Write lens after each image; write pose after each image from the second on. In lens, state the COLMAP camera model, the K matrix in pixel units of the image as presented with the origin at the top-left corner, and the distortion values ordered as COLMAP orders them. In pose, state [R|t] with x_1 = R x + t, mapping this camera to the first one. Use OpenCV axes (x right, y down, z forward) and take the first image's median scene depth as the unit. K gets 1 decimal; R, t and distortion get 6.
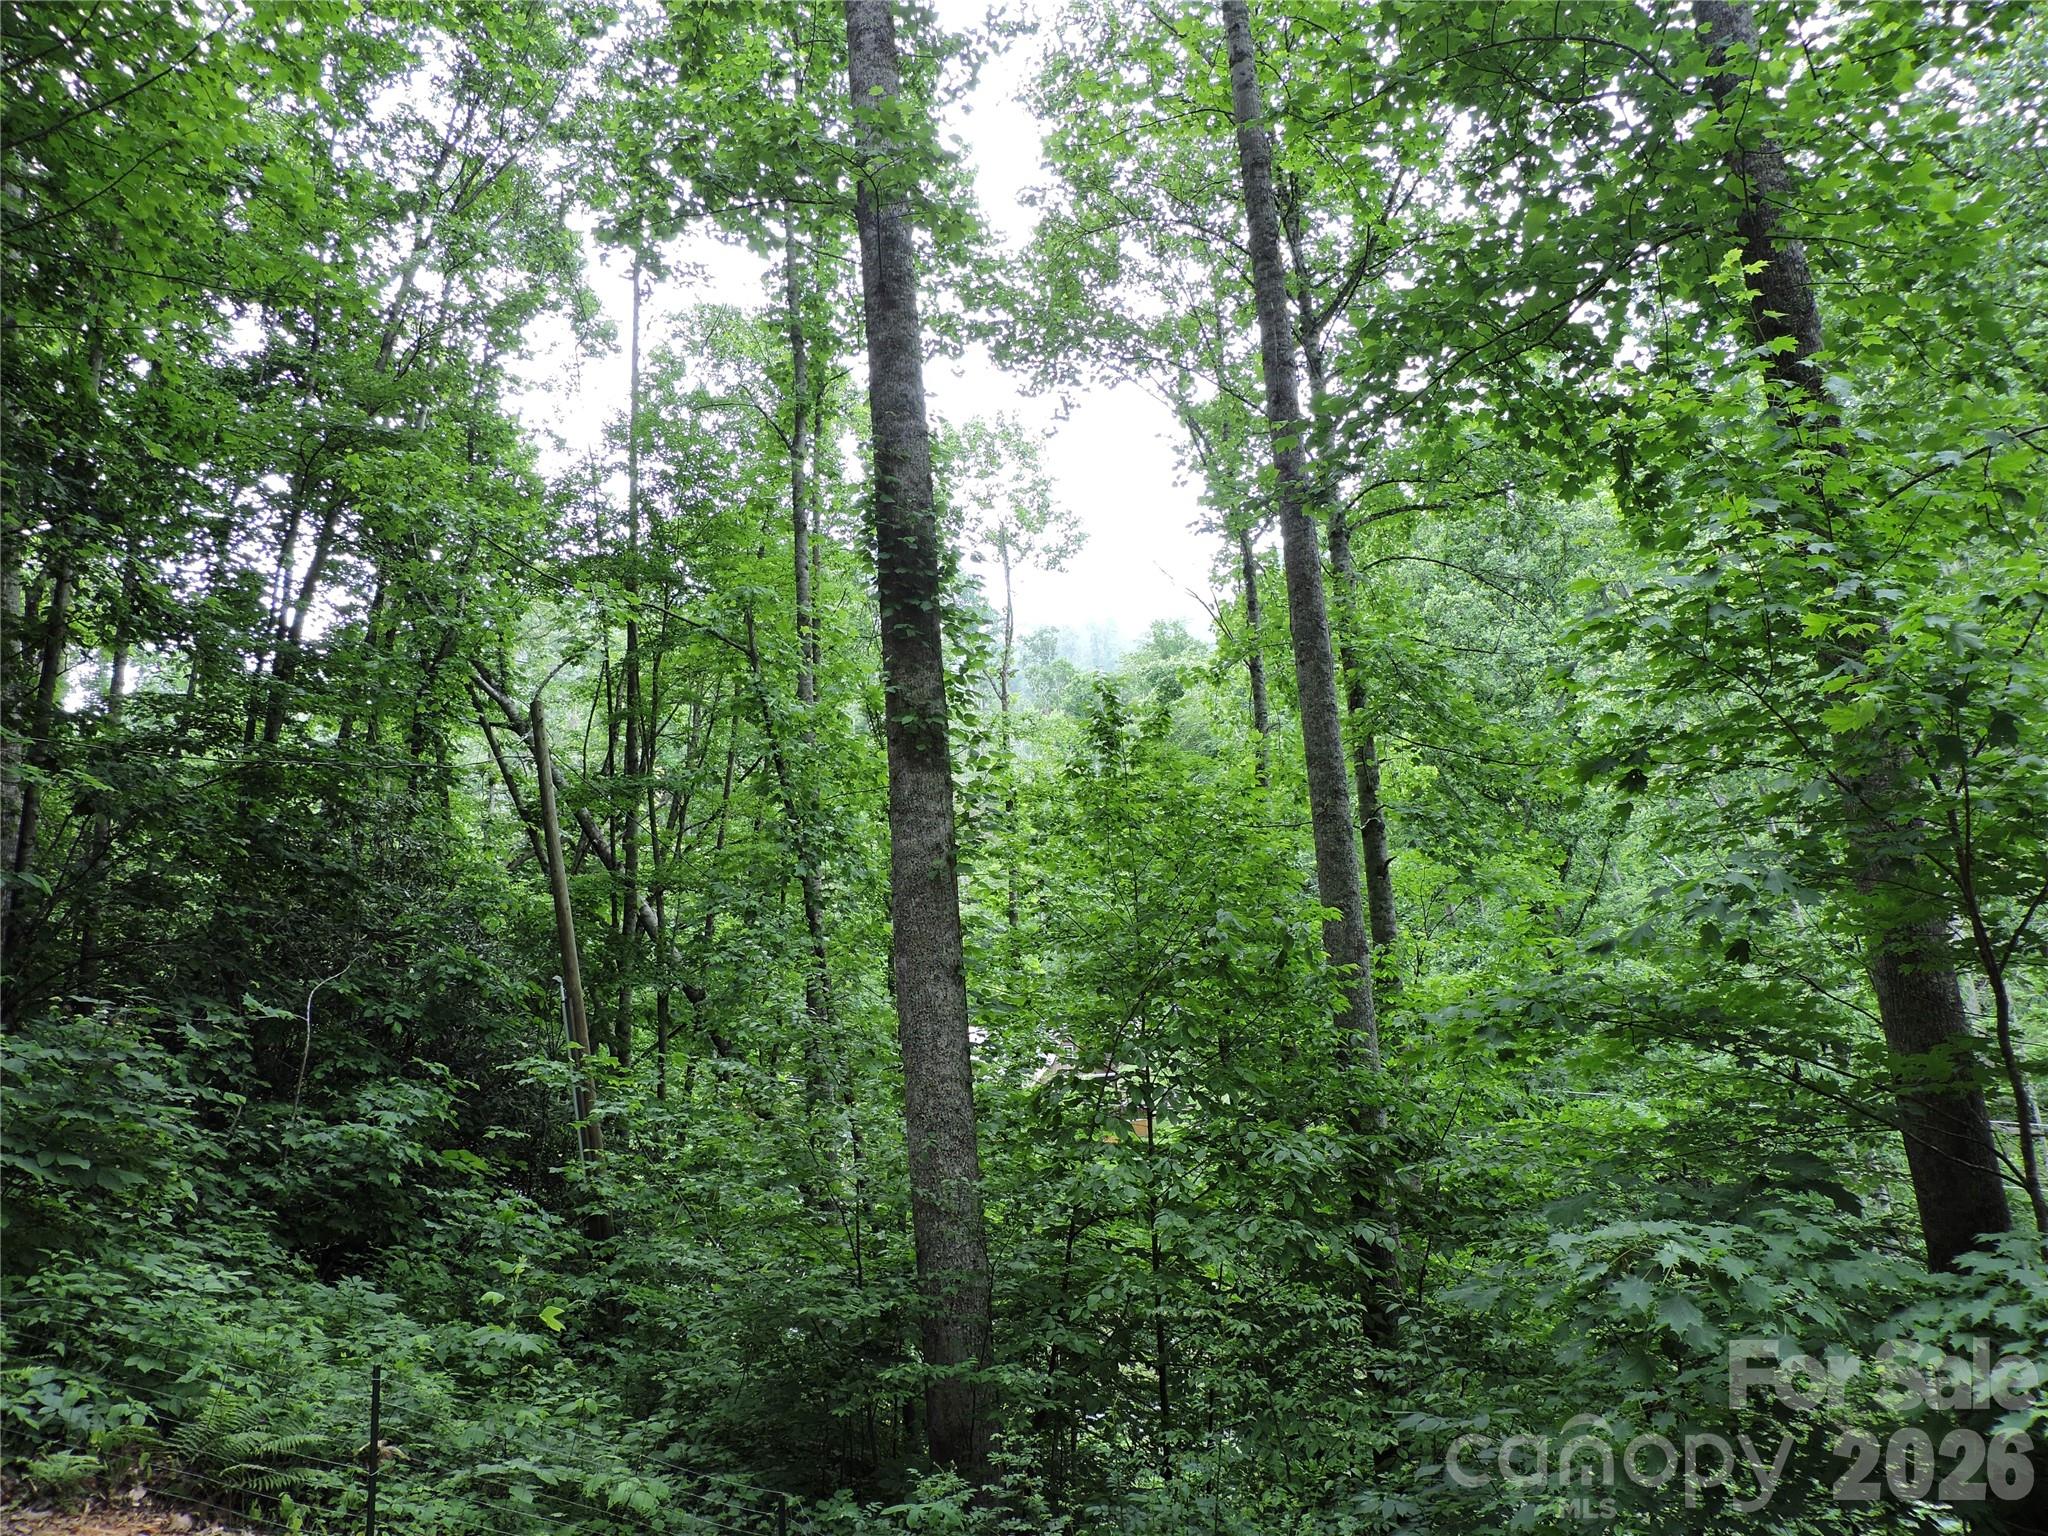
lens RADIAL K [[1446.5, 0, 1034.6], [0, 1446.5, 774.2], [0, 0, 1]] dist [-0.019082, -0.003562]
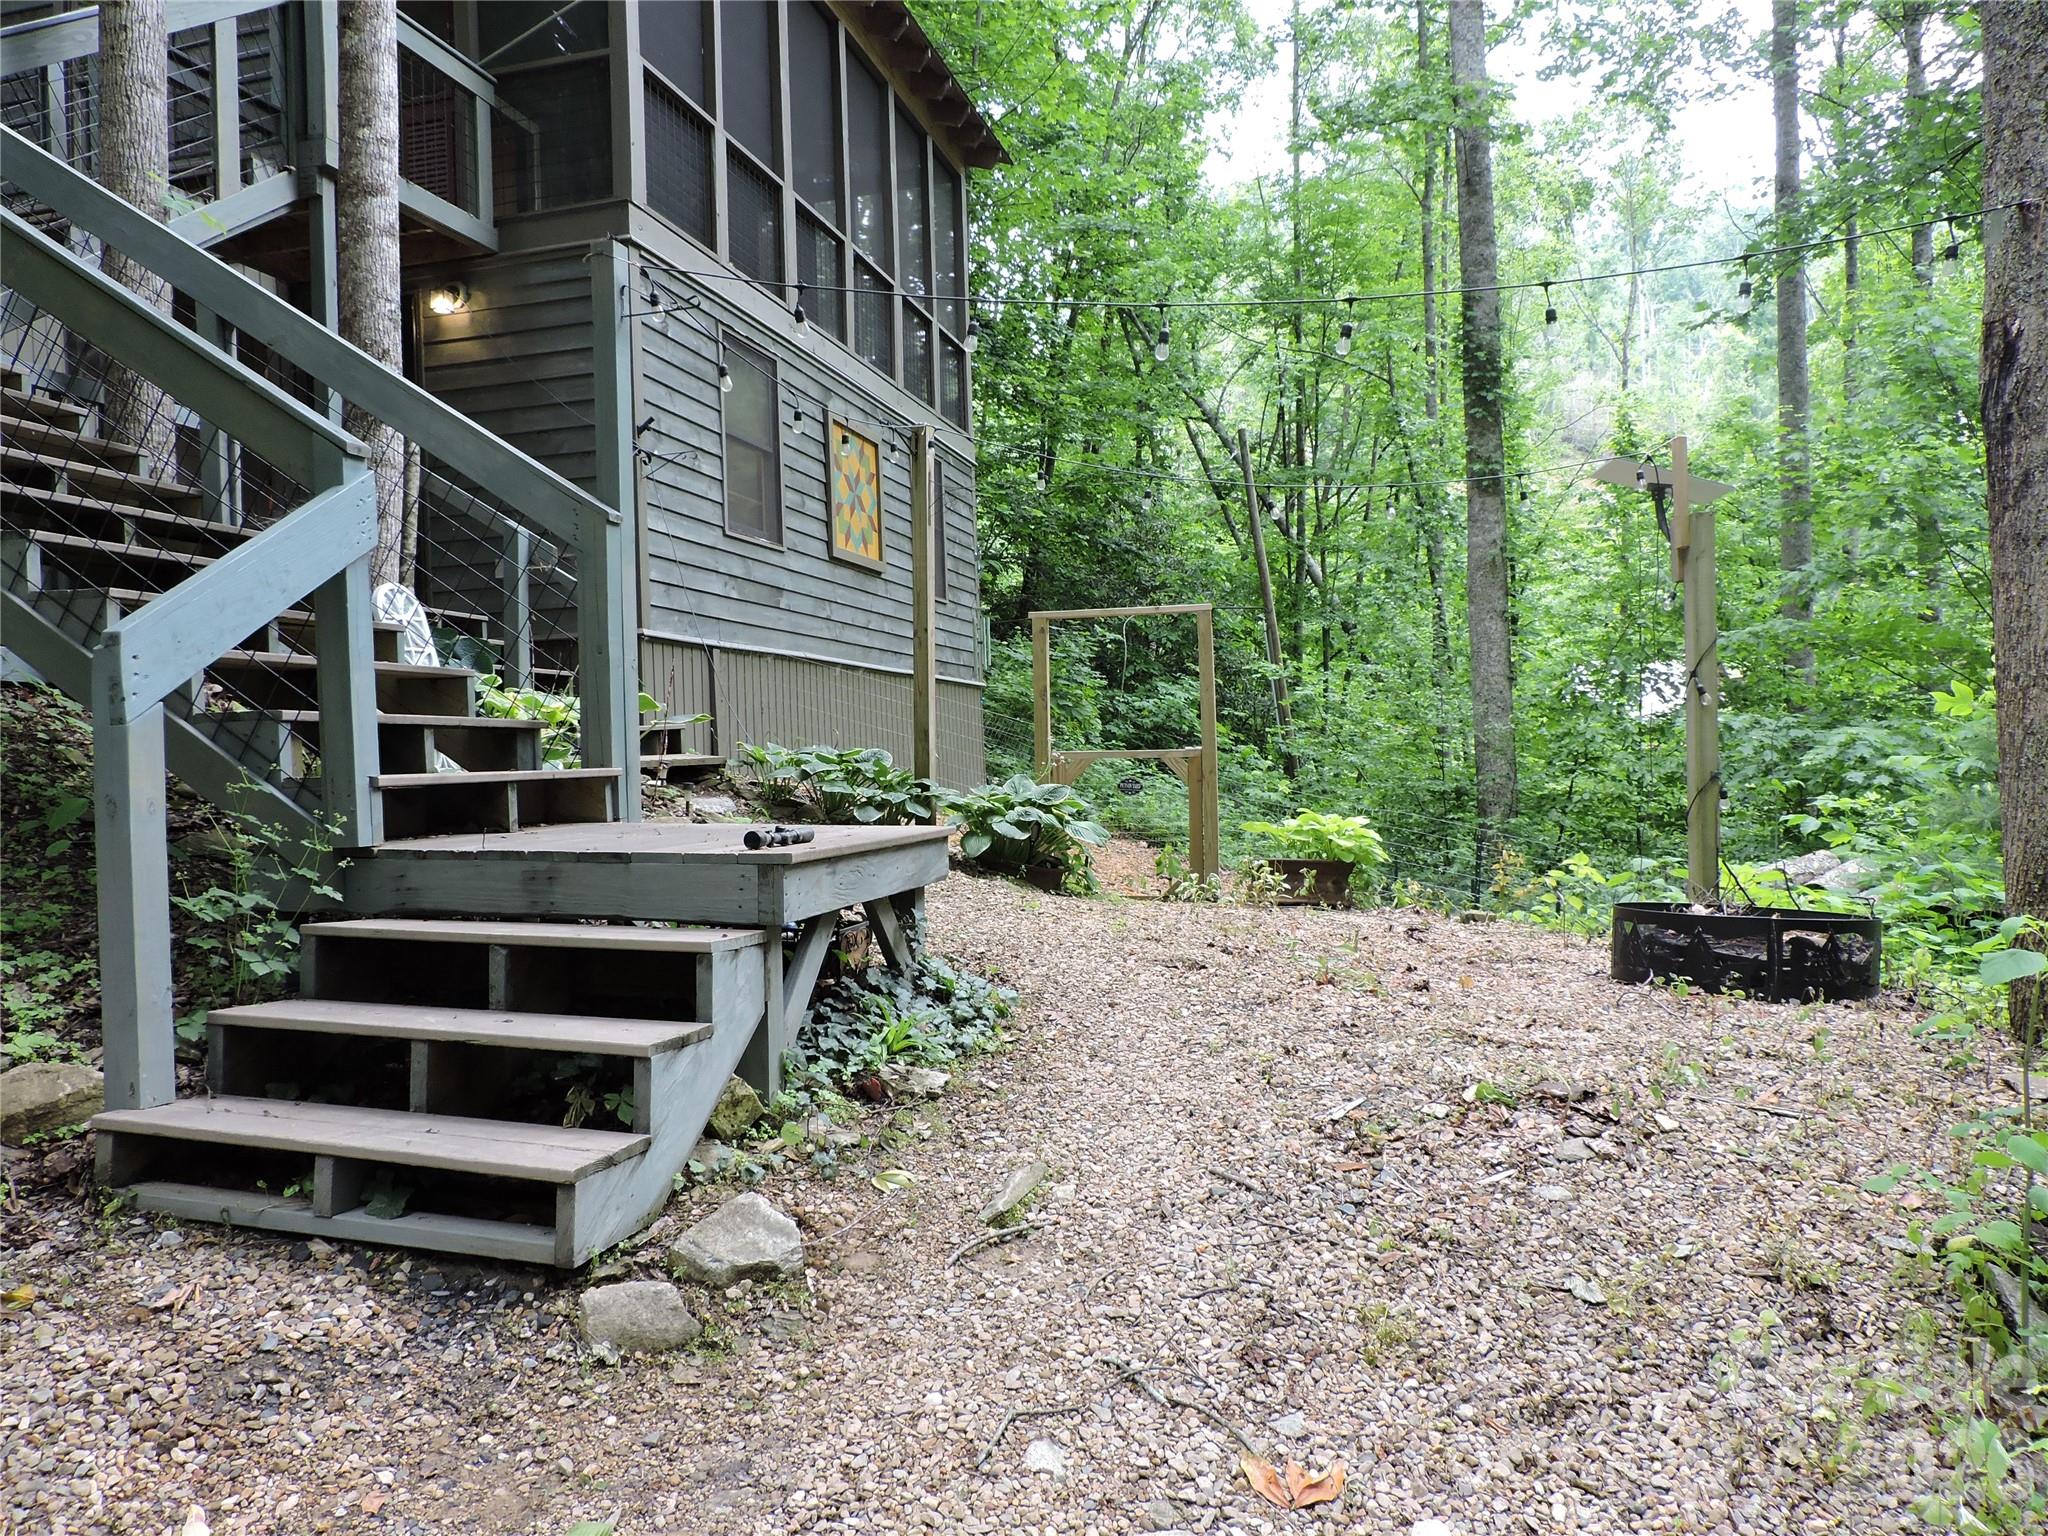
lens RADIAL K [[1457.5, 0, 1031.1], [0, 1457.5, 774.8], [0, 0, 1]] dist [-0.024643, 0.005526]
pose [[0.905359, 0.049574, -0.421743, 0.111253], [0.057320, 0.969806, 0.237046, -0.077917], [0.420760, -0.238786, 0.875181, -0.508251]]
